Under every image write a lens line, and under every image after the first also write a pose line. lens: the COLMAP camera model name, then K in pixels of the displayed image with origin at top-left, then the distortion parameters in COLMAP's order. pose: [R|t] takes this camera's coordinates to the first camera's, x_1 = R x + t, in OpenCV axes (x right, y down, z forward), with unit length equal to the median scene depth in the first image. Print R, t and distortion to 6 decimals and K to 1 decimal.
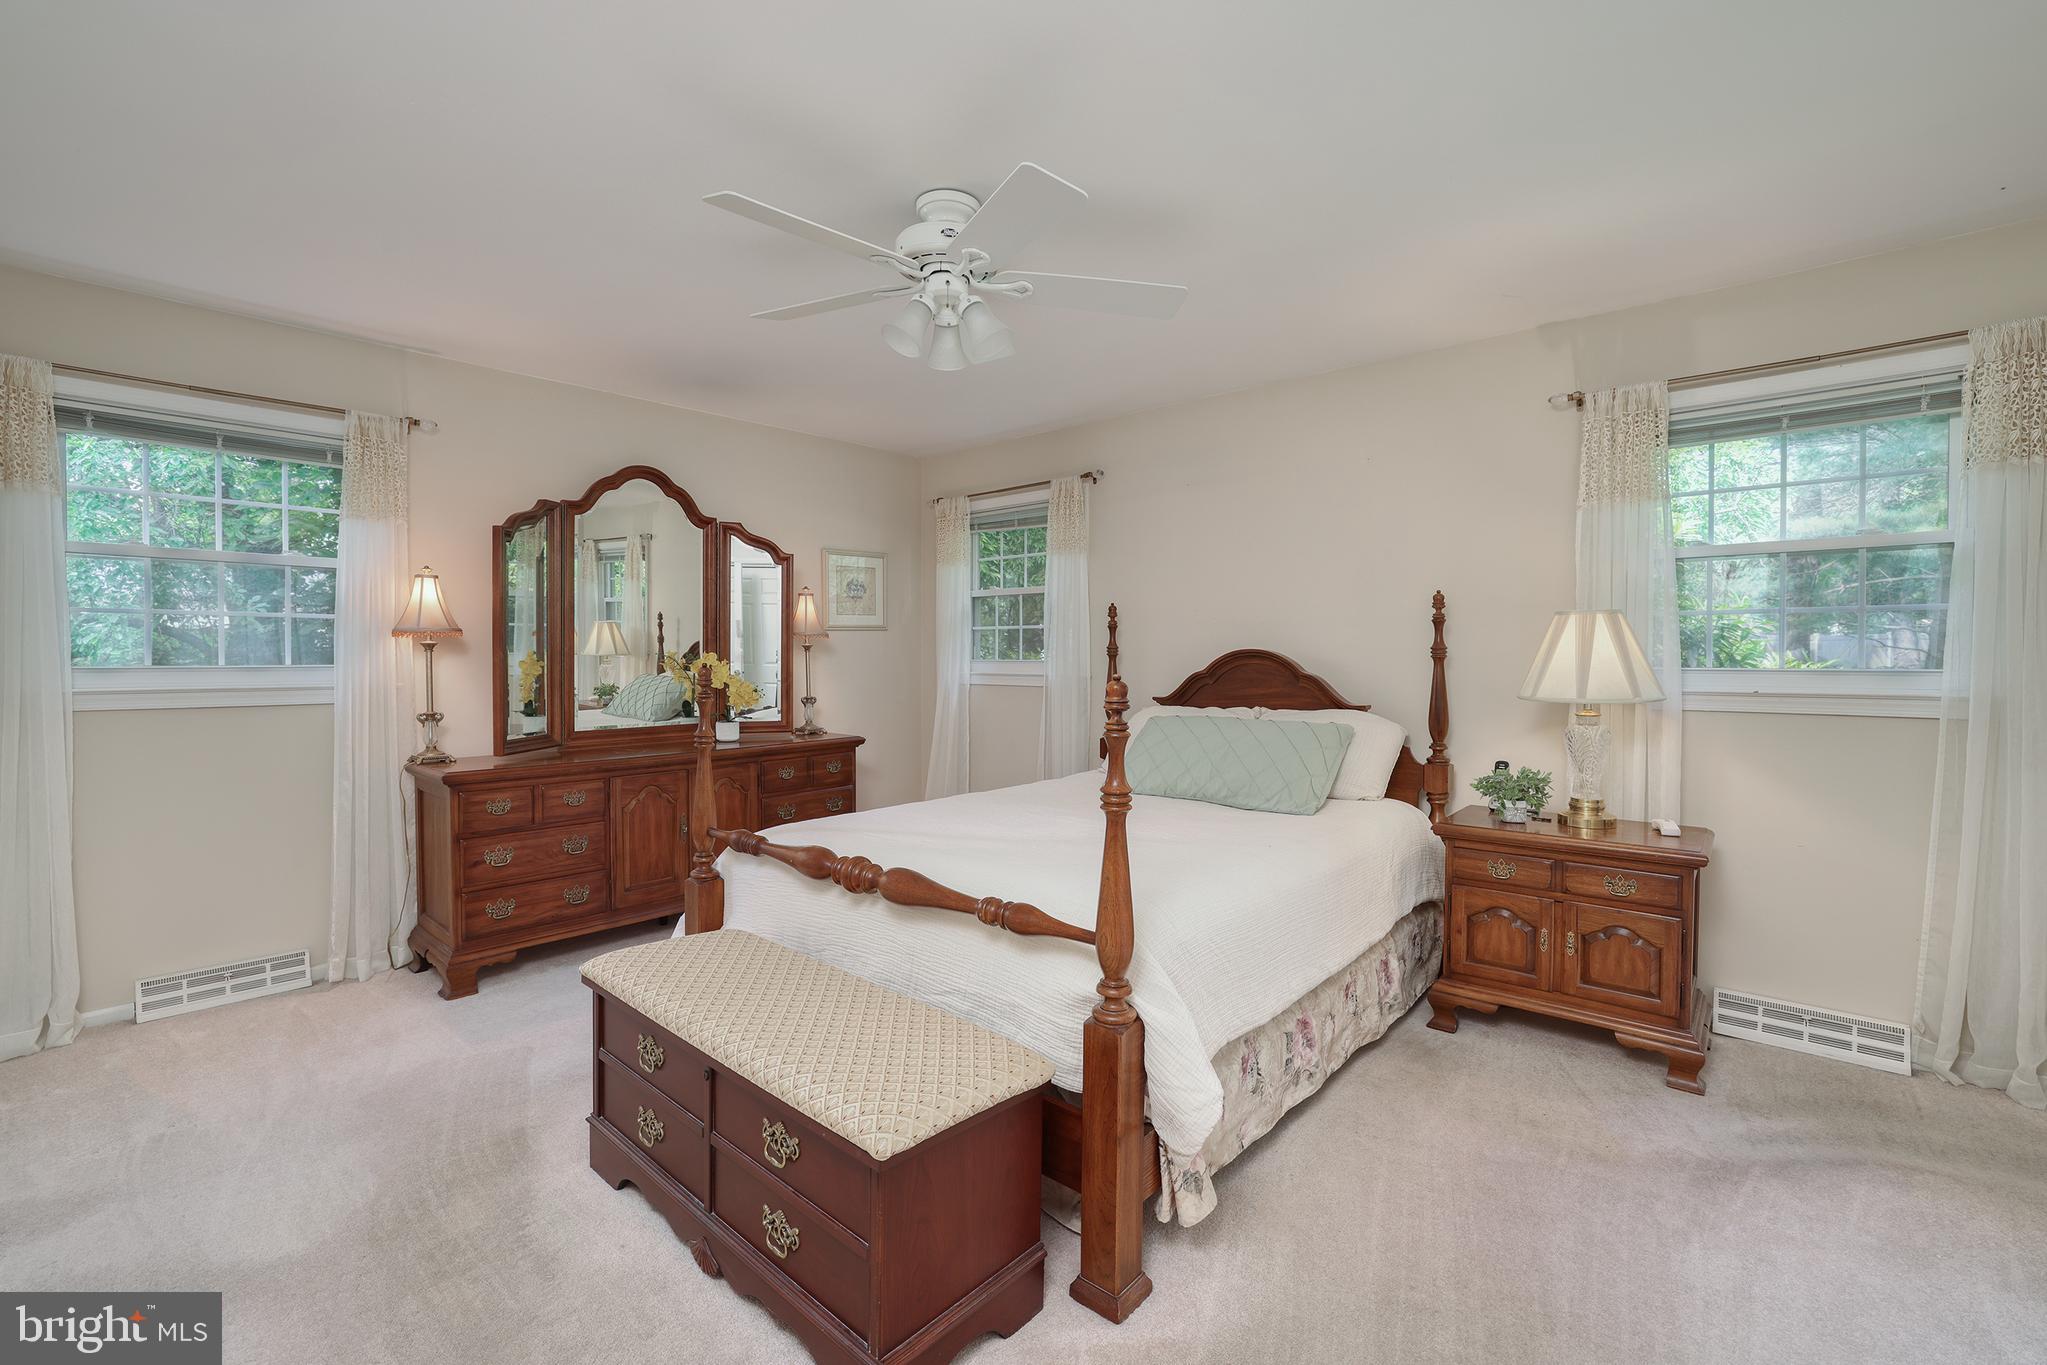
lens RADIAL K [[886.9, 0, 1033.4], [0, 886.9, 669.3], [0, 0, 1]] dist [-0.037516, 0.015192]
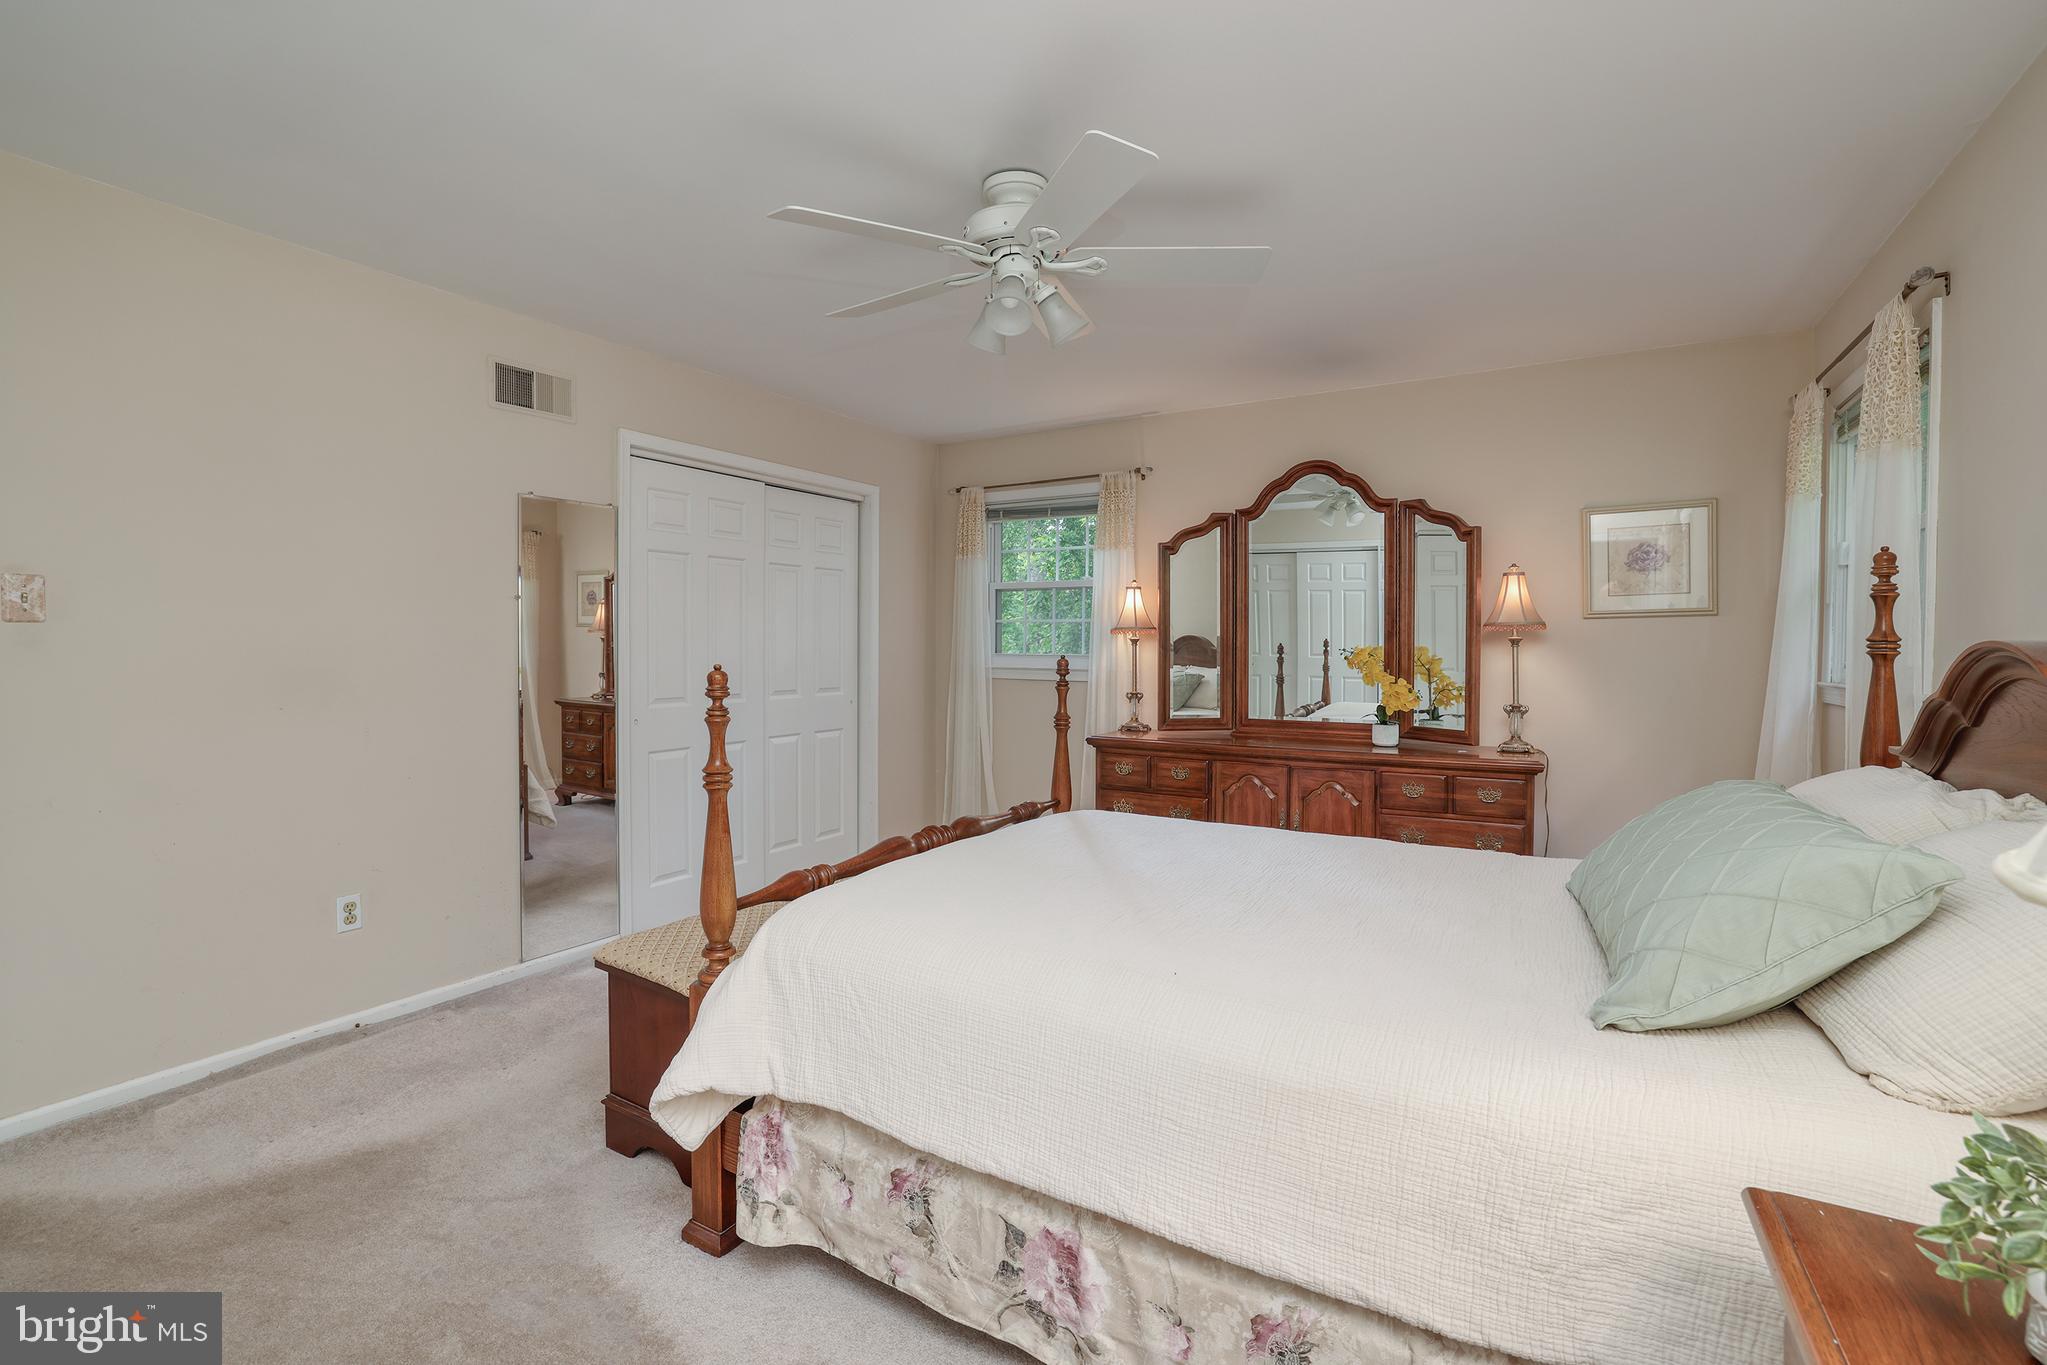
lens RADIAL K [[922.4, 0, 1017.6], [0, 922.4, 657.5], [0, 0, 1]] dist [-0.041758, -0.000039]
pose [[0.188213, 0.013811, -0.982031, 0.541948], [-0.021493, 0.999720, 0.009941, -0.010285], [0.981893, 0.019235, 0.188457, 0.492796]]
